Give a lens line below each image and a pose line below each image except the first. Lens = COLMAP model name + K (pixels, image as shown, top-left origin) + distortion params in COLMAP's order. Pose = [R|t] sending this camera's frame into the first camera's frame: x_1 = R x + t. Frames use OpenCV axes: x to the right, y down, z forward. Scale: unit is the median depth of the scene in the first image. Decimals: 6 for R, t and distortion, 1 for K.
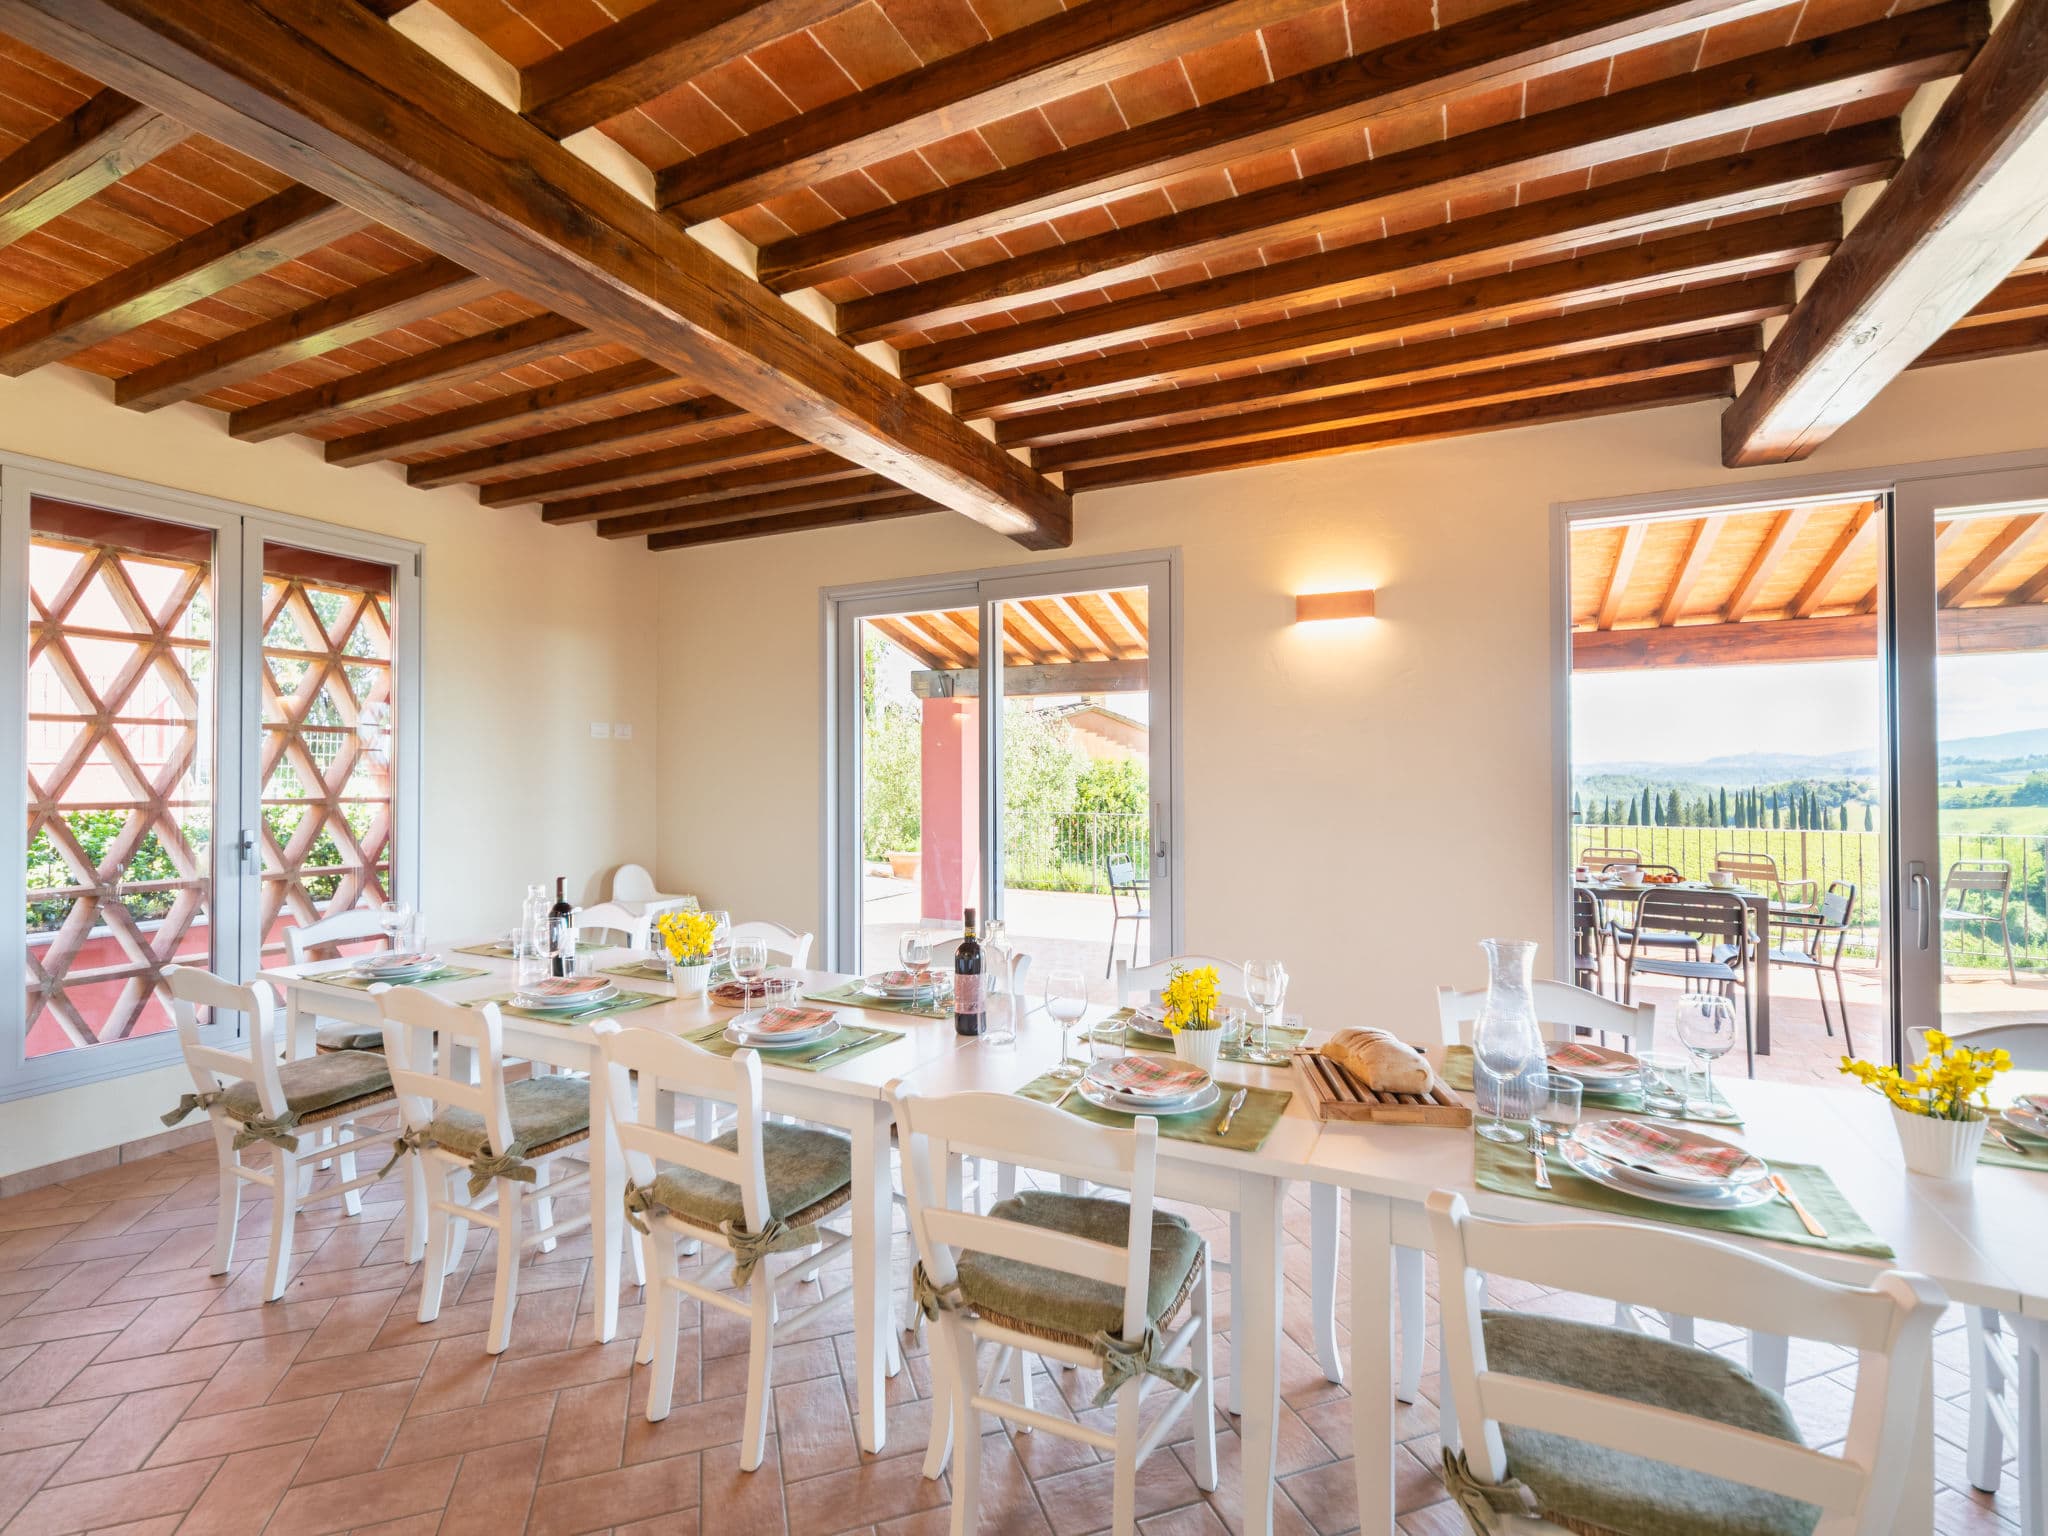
lens RADIAL K [[908.8, 0, 1024.0], [0, 908.8, 768.0], [0, 0, 1]] dist [0.001506, 0.000018]
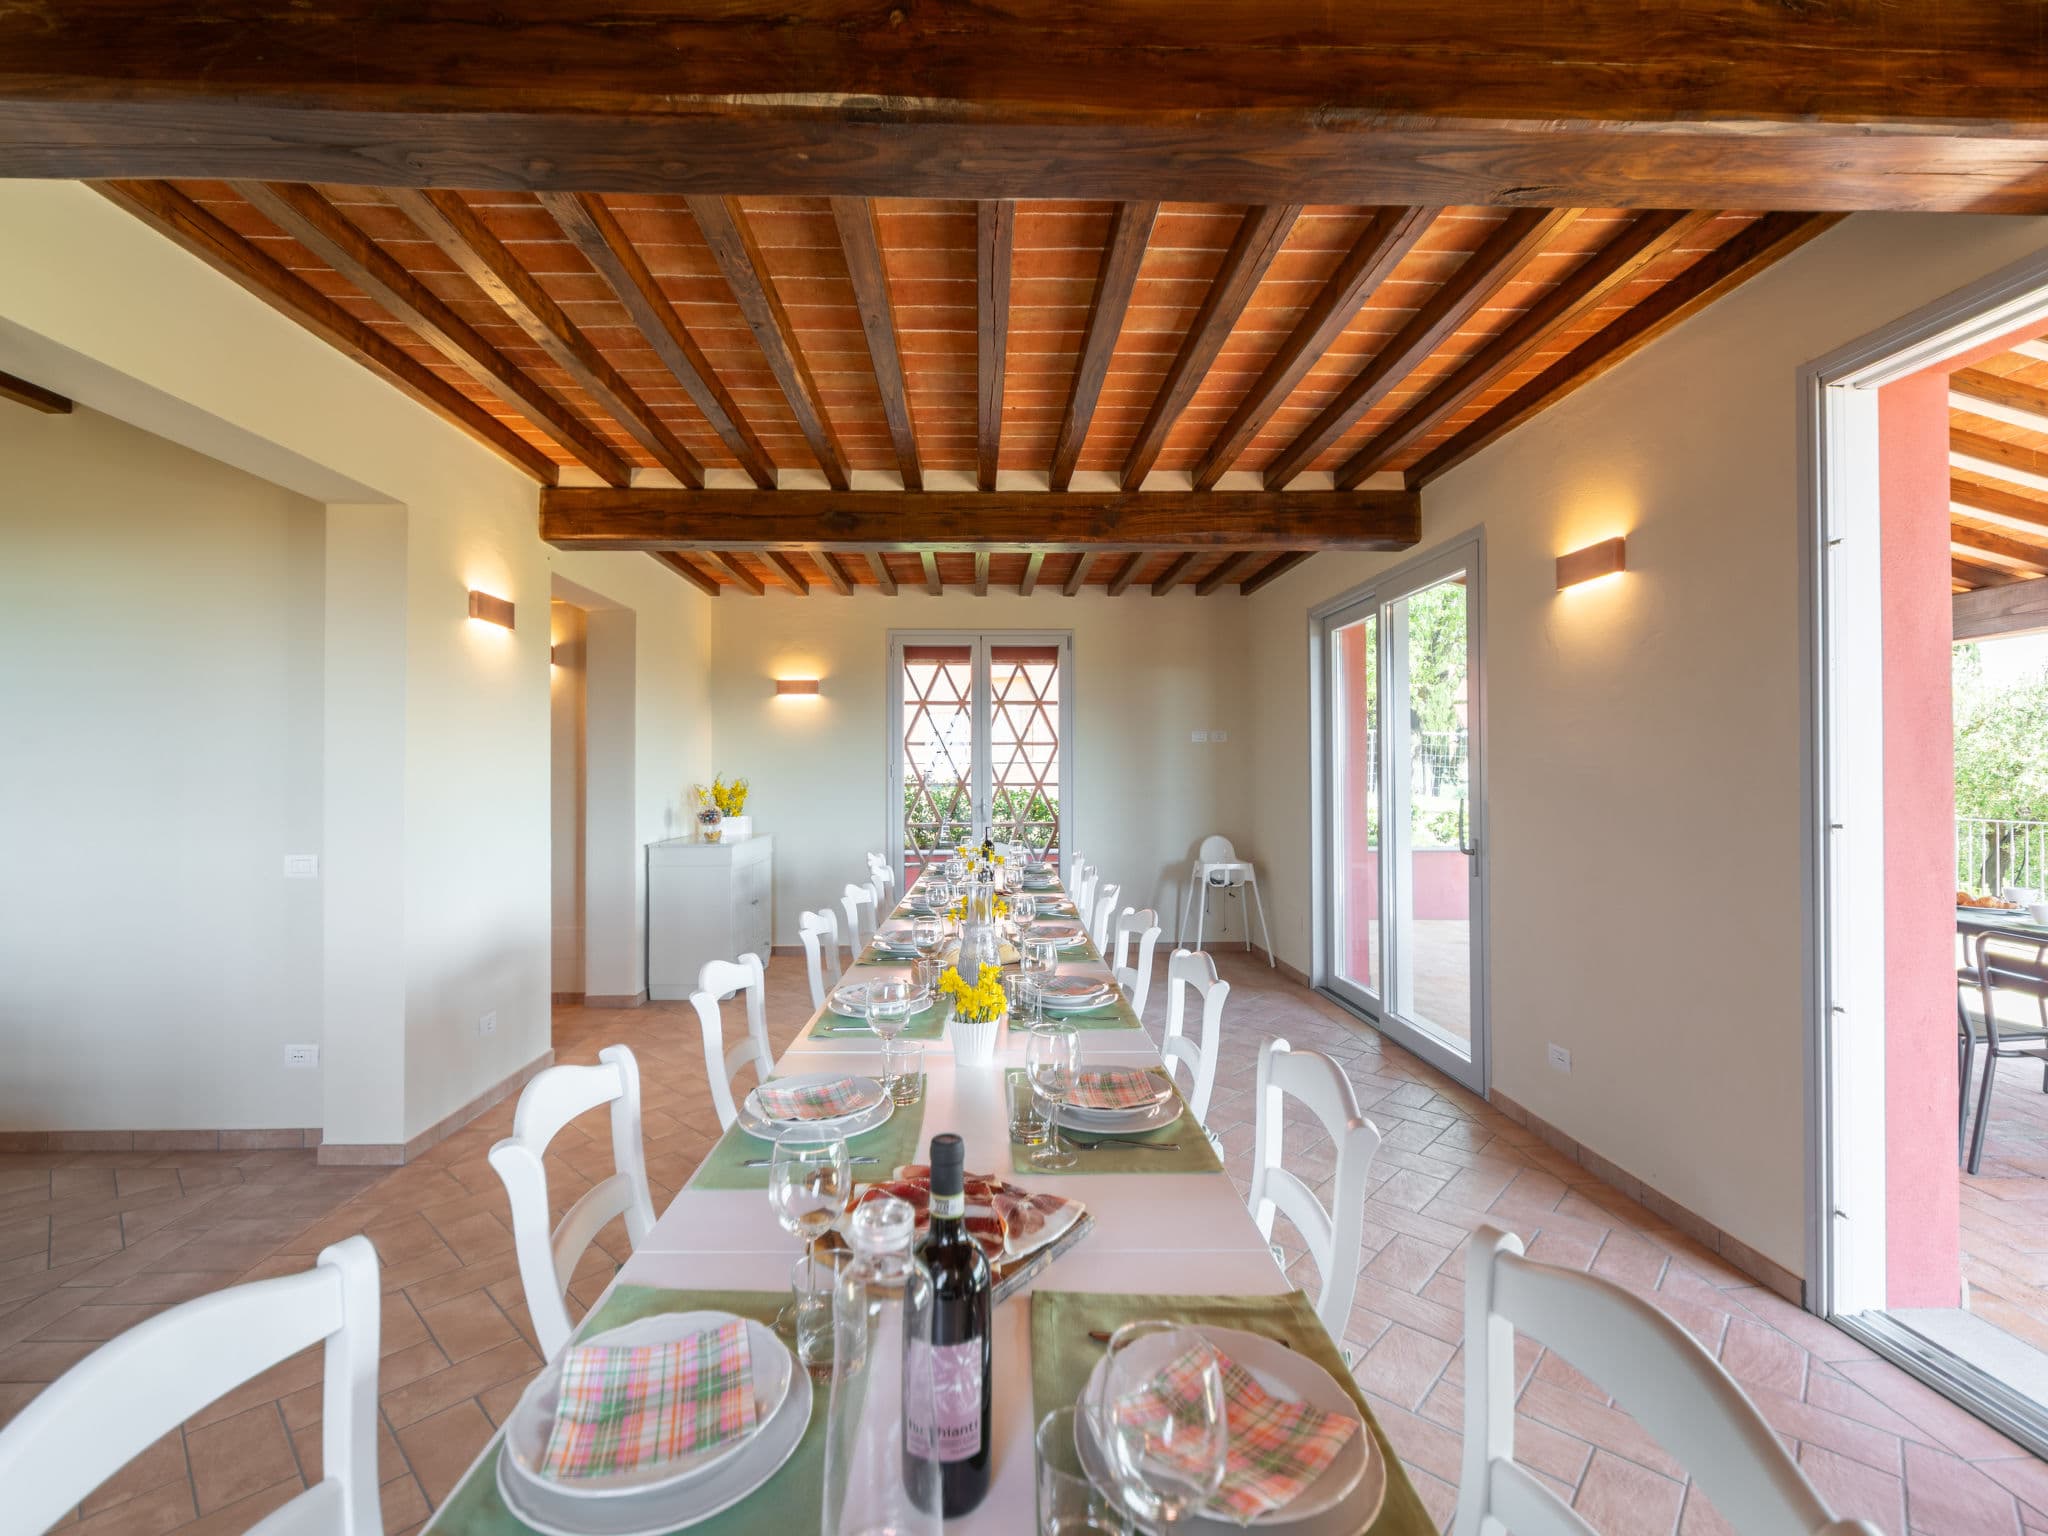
lens RADIAL K [[908.8, 0, 1024.0], [0, 908.8, 768.0], [0, 0, 1]] dist [0.001506, 0.000018]
pose [[0.473479, -0.001844, -0.880803, 0.787896], [0.002242, 0.999997, -0.000889, 0.009049], [0.880802, -0.001554, 0.473482, 0.138751]]
